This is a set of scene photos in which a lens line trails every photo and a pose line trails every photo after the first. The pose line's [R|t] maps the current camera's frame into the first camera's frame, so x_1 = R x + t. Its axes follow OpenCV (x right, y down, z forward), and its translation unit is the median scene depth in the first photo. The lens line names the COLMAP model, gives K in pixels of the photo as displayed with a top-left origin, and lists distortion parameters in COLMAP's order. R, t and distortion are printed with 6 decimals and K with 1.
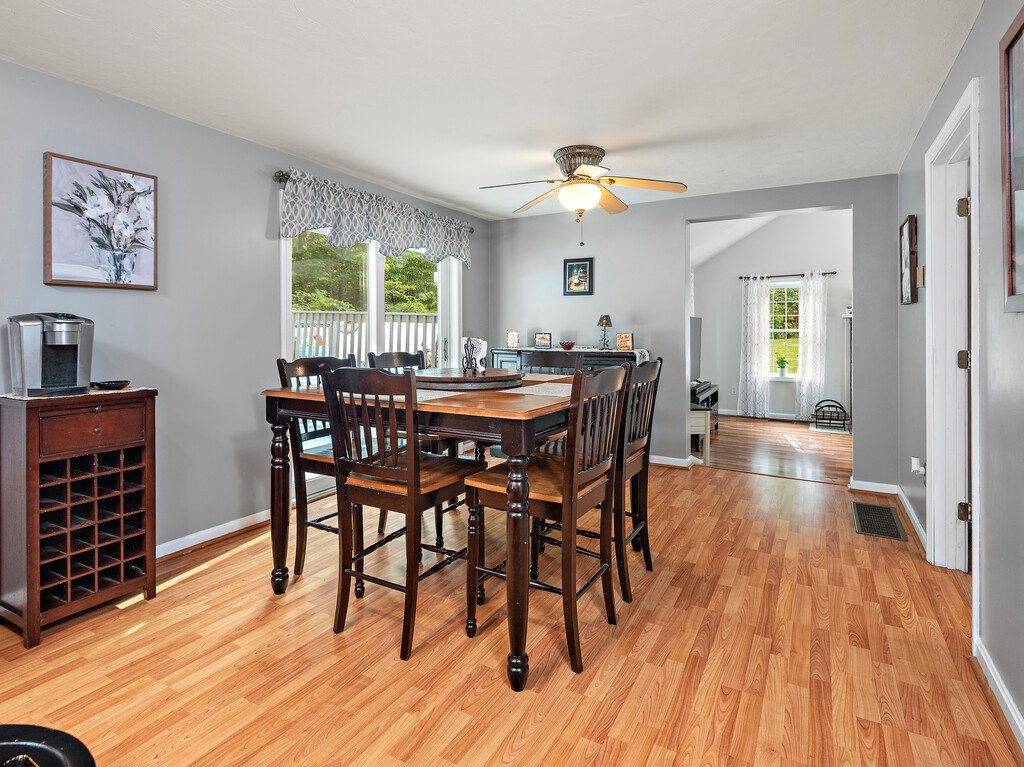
lens RADIAL K [[544.8, 0, 510.8], [0, 544.8, 327.1], [0, 0, 1]] dist [0.050515, -0.000641]
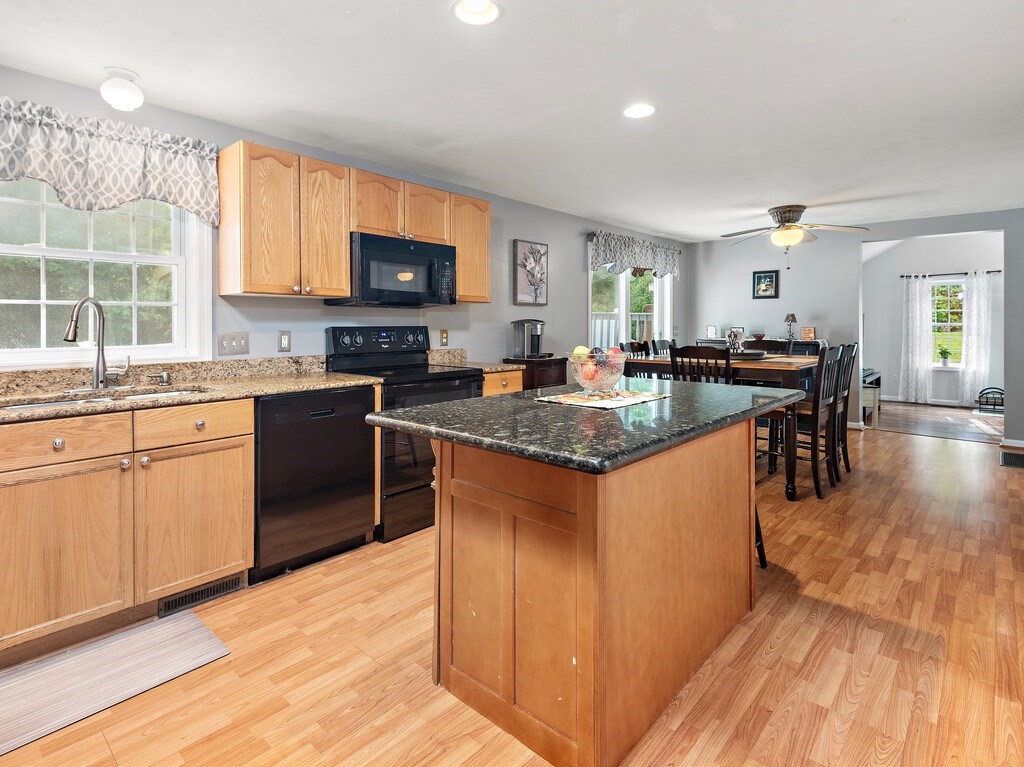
lens RADIAL K [[539.0, 0, 515.4], [0, 539.0, 328.6], [0, 0, 1]] dist [0.012420, -0.000536]
pose [[0.976523, -0.006167, -0.215325, -0.184774], [0.008539, 0.999913, 0.010089, -0.004689], [0.215244, -0.011691, 0.976490, -0.402688]]
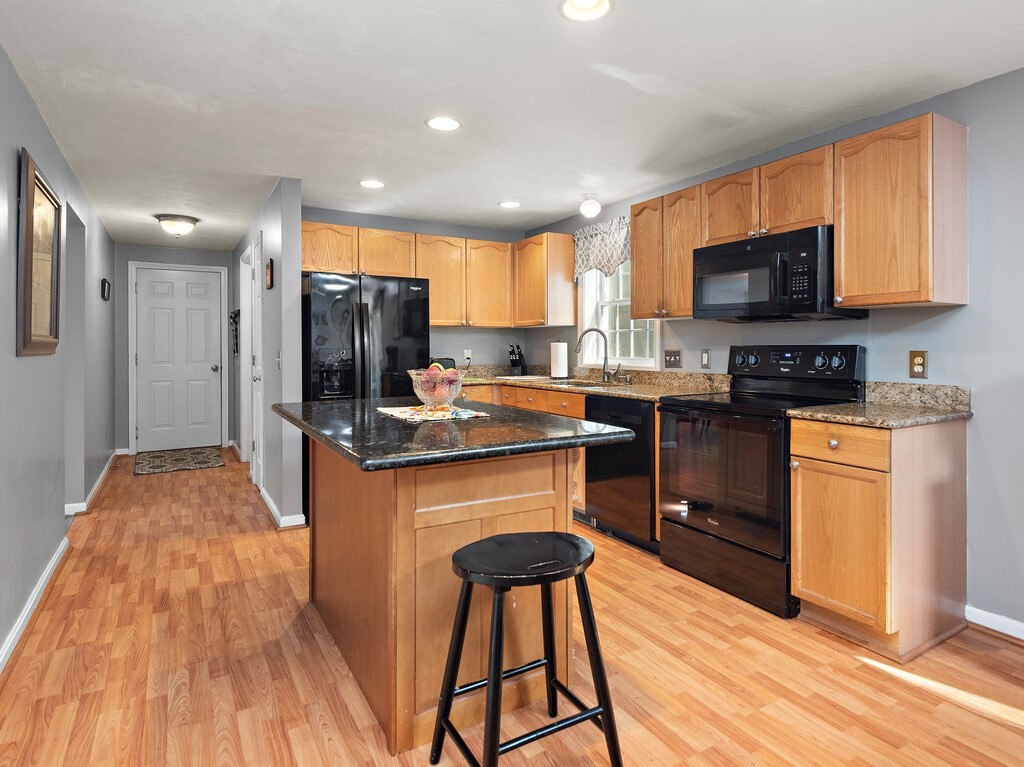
lens RADIAL K [[568.6, 0, 516.1], [0, 568.6, 355.3], [0, 0, 1]] dist [-0.002472, 0.000028]
pose [[-0.496320, 0.007417, -0.868108, 0.140254], [-0.000004, 0.999963, 0.008545, 0.003164], [0.868140, 0.004245, -0.496302, 0.267220]]
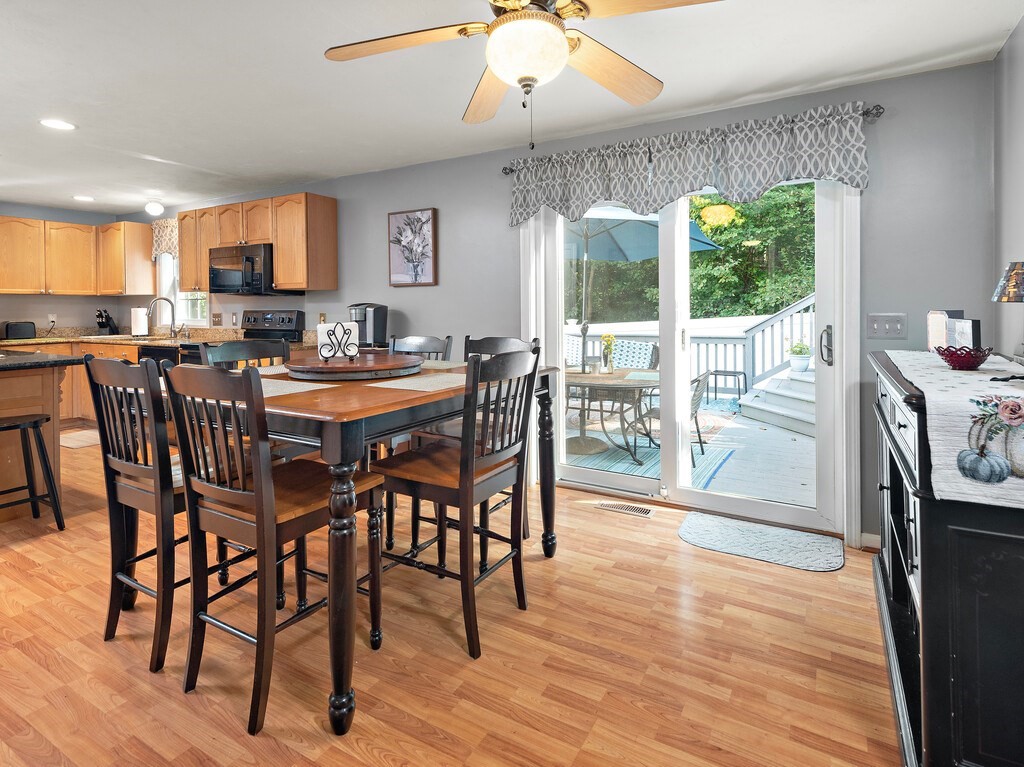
lens RADIAL K [[550.1, 0, 493.2], [0, 550.1, 311.5], [0, 0, 1]] dist [0.028650, -0.001356]
pose [[-0.034348, 0.002478, -0.999407, 0.418624], [0.007098, 0.999972, 0.002235, 0.000526], [0.999385, -0.007017, -0.034364, 0.626874]]
